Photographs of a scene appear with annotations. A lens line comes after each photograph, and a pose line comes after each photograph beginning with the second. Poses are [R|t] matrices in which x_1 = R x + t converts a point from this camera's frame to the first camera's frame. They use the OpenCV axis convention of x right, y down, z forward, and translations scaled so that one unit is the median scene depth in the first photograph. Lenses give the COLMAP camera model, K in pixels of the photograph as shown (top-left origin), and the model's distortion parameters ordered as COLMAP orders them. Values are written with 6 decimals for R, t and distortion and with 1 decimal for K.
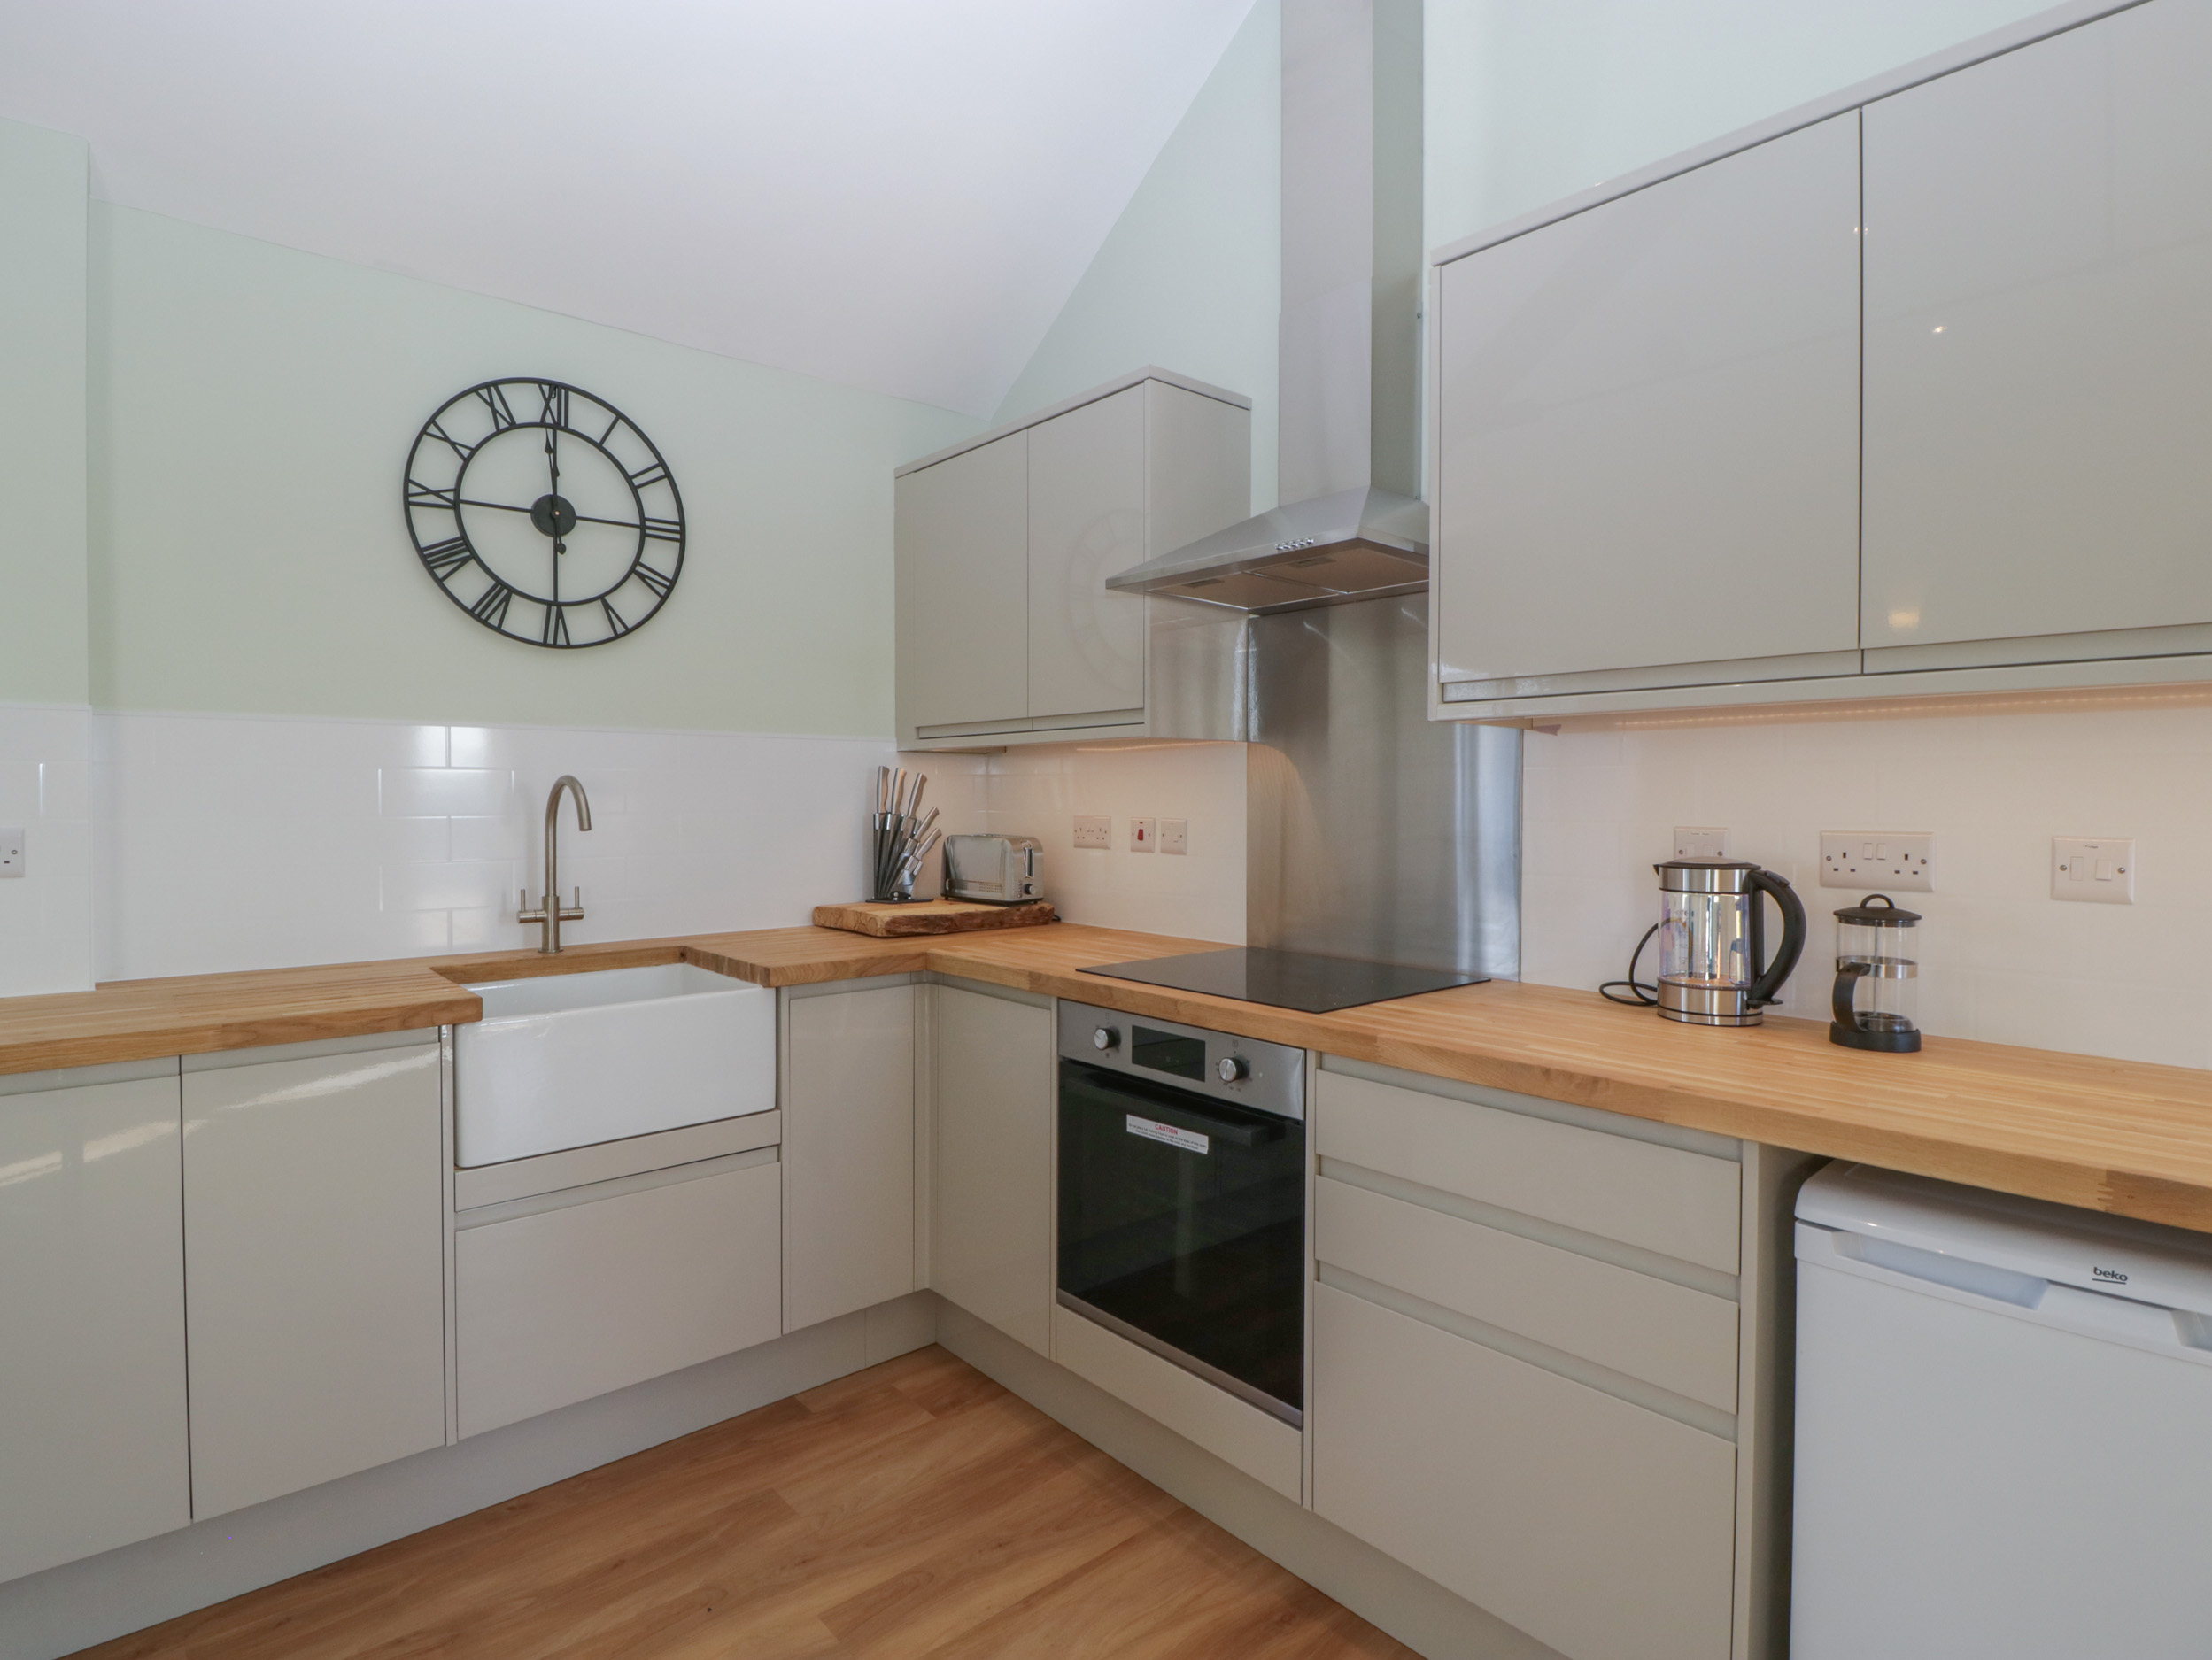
lens RADIAL K [[1142.4, 0, 1081.4], [0, 1142.4, 813.8], [0, 0, 1]] dist [-0.008231, -0.010478]
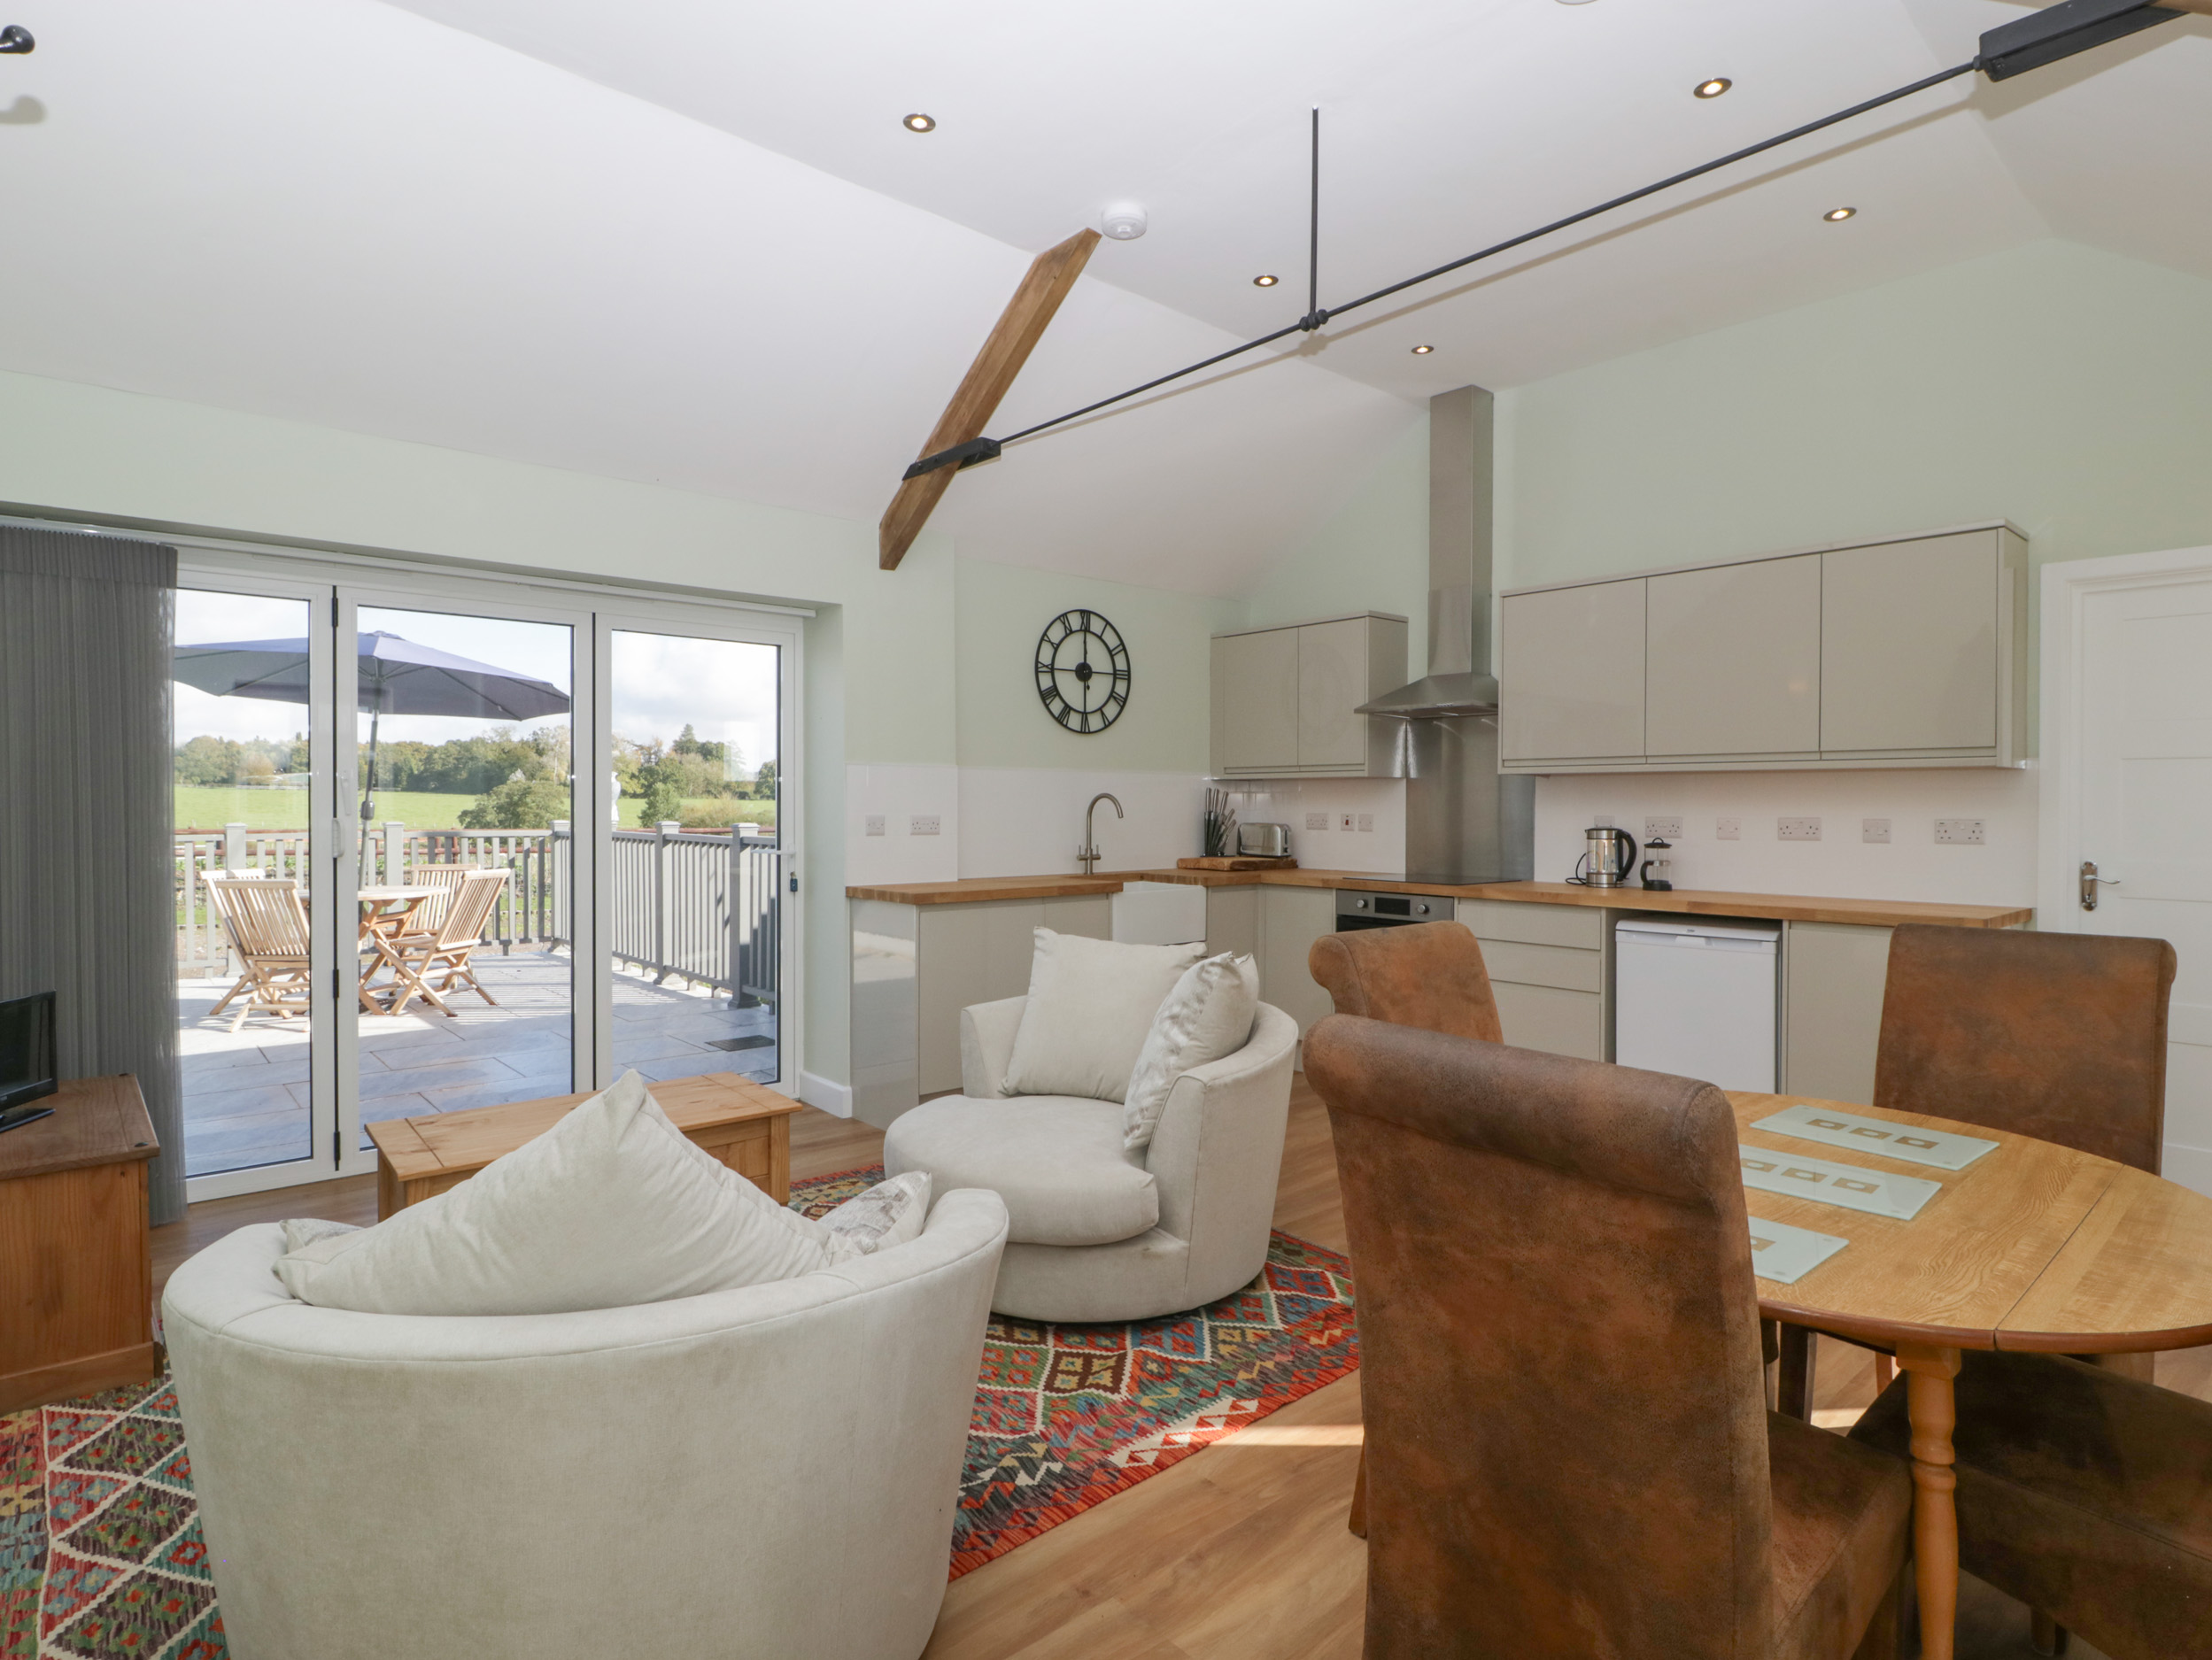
lens RADIAL K [[1186.3, 0, 1082.3], [0, 1186.3, 813.9], [0, 0, 1]] dist [0.004900, -0.016402]
pose [[0.999998, 0.001898, -0.000183, -0.479268], [-0.001900, 0.999975, -0.006873, 0.021236], [0.000170, 0.006874, 0.999976, -1.269267]]
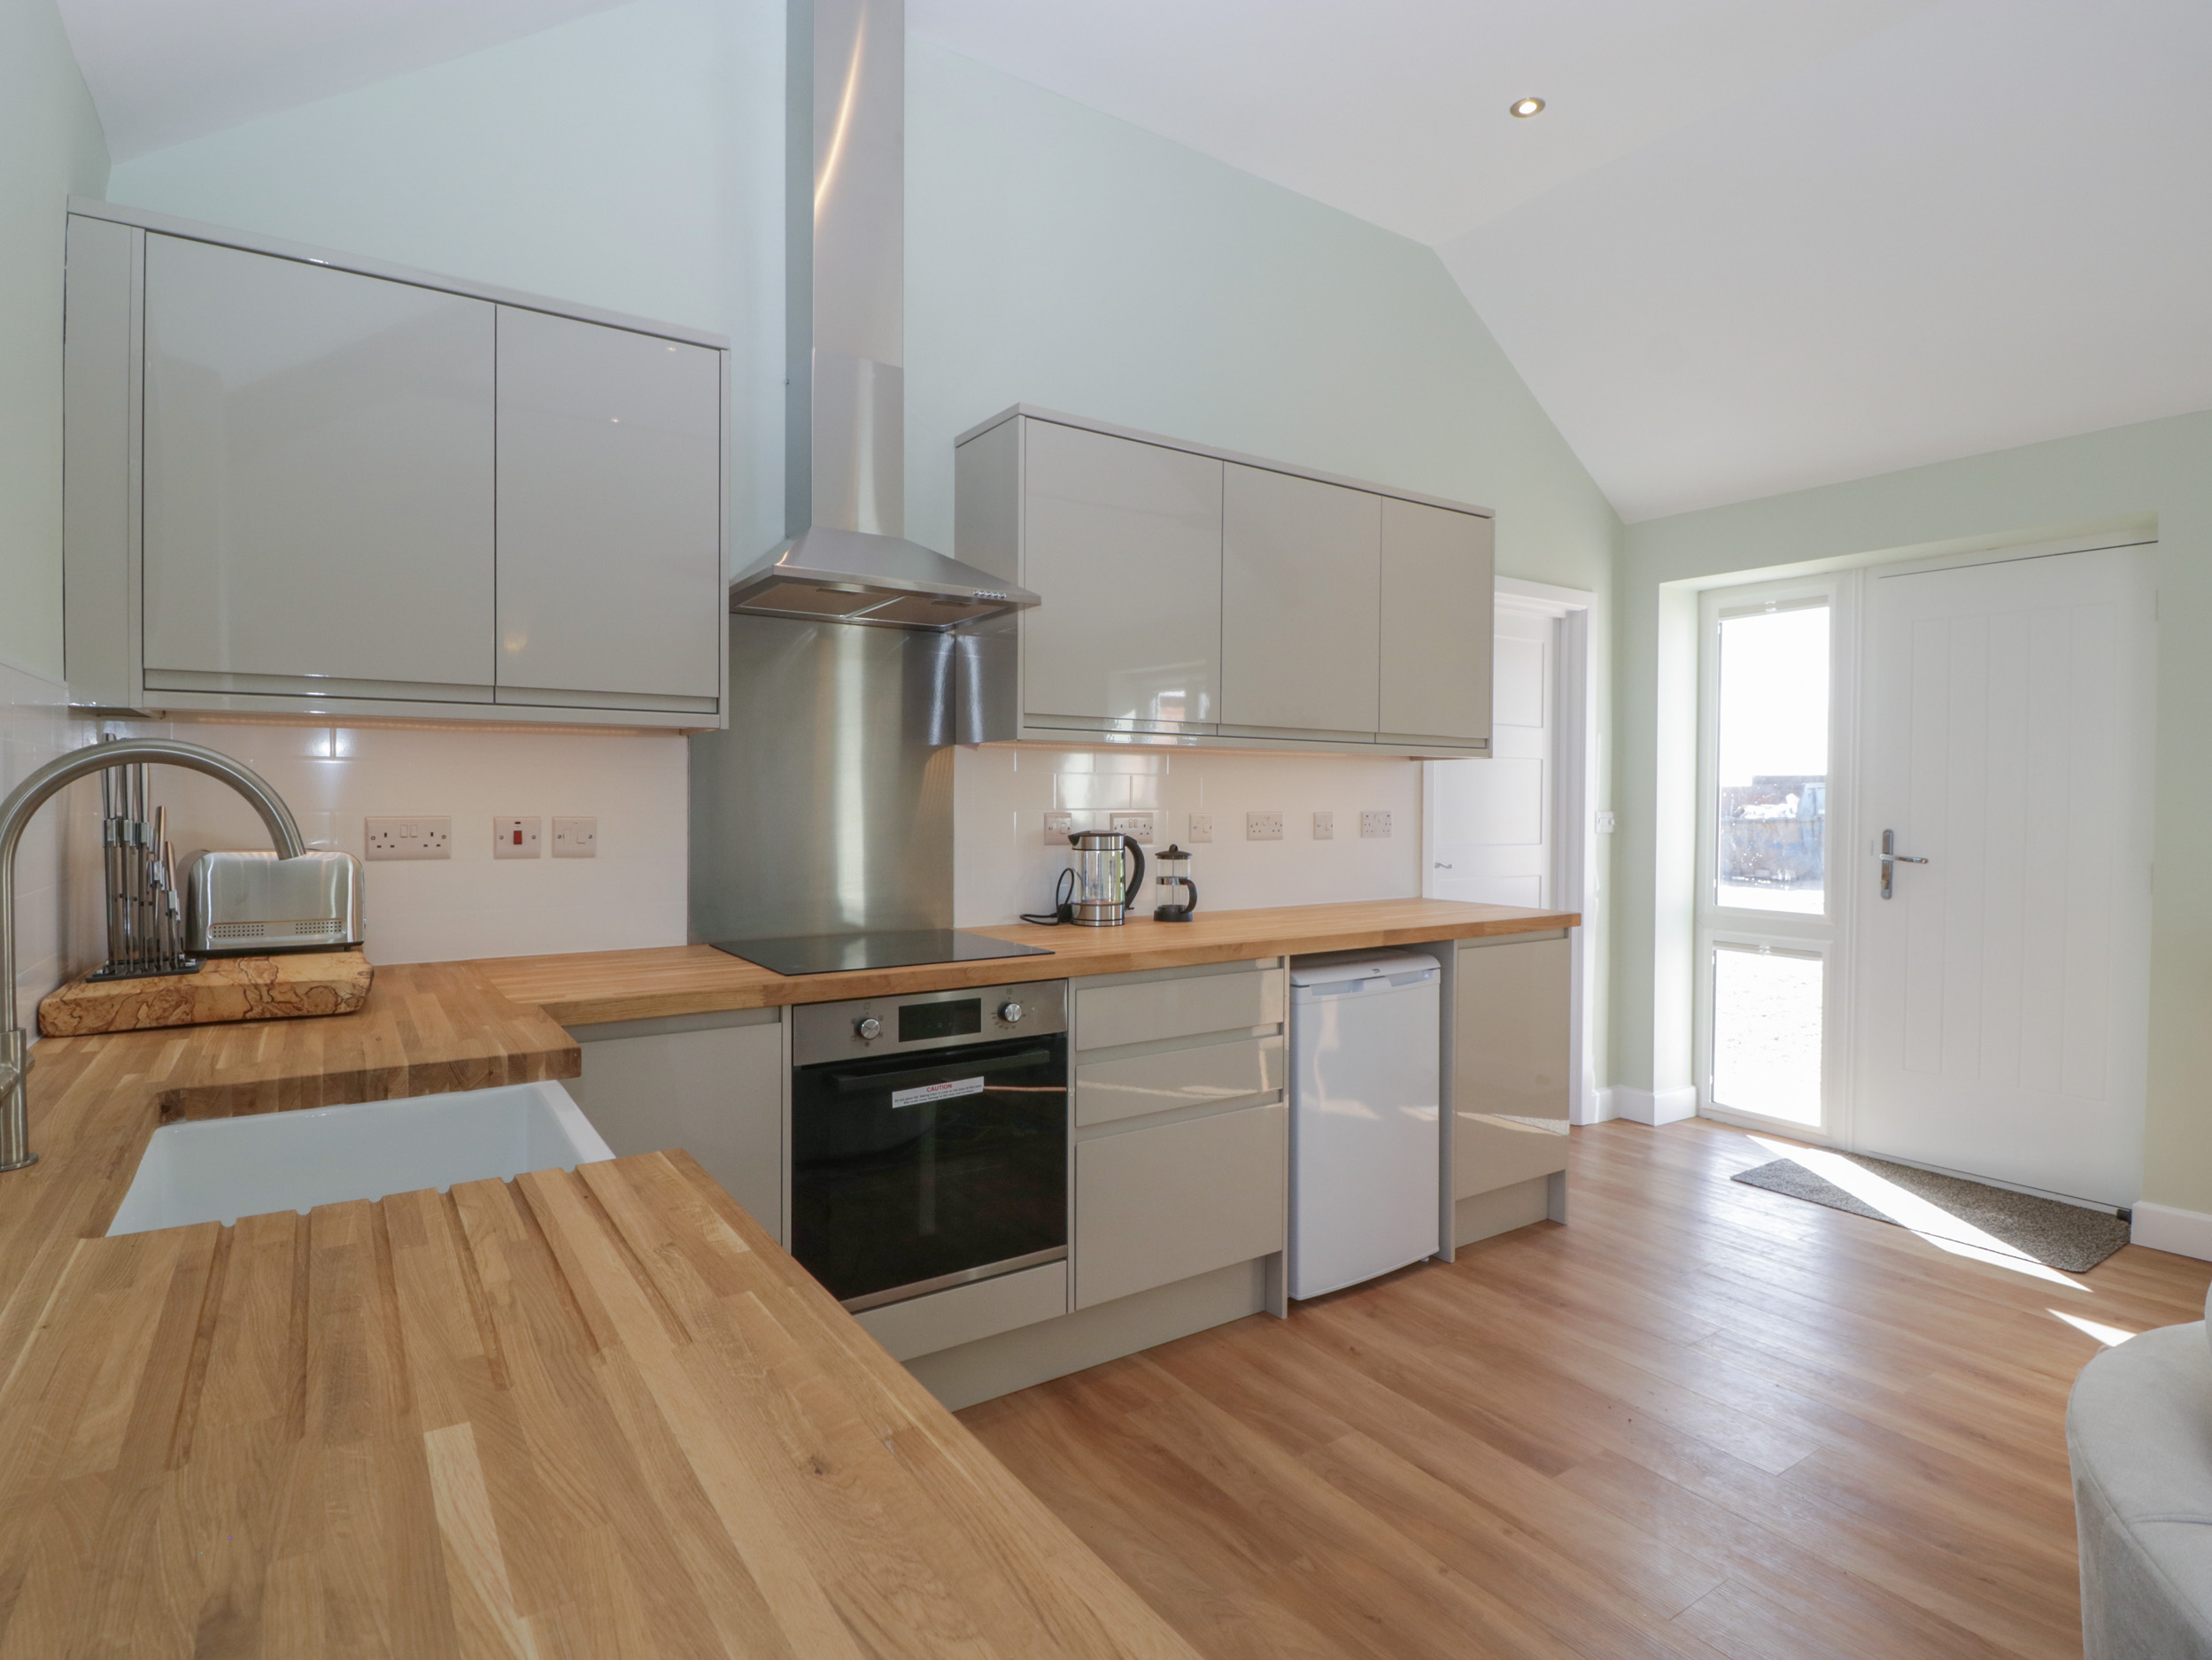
lens RADIAL K [[1142.4, 0, 1081.4], [0, 1142.4, 813.8], [0, 0, 1]] dist [-0.008231, -0.010478]
pose [[0.131603, -0.015810, 0.991176, -0.813967], [0.010440, 0.999839, 0.014562, -0.007213], [-0.991248, 0.008432, 0.131747, 0.566101]]
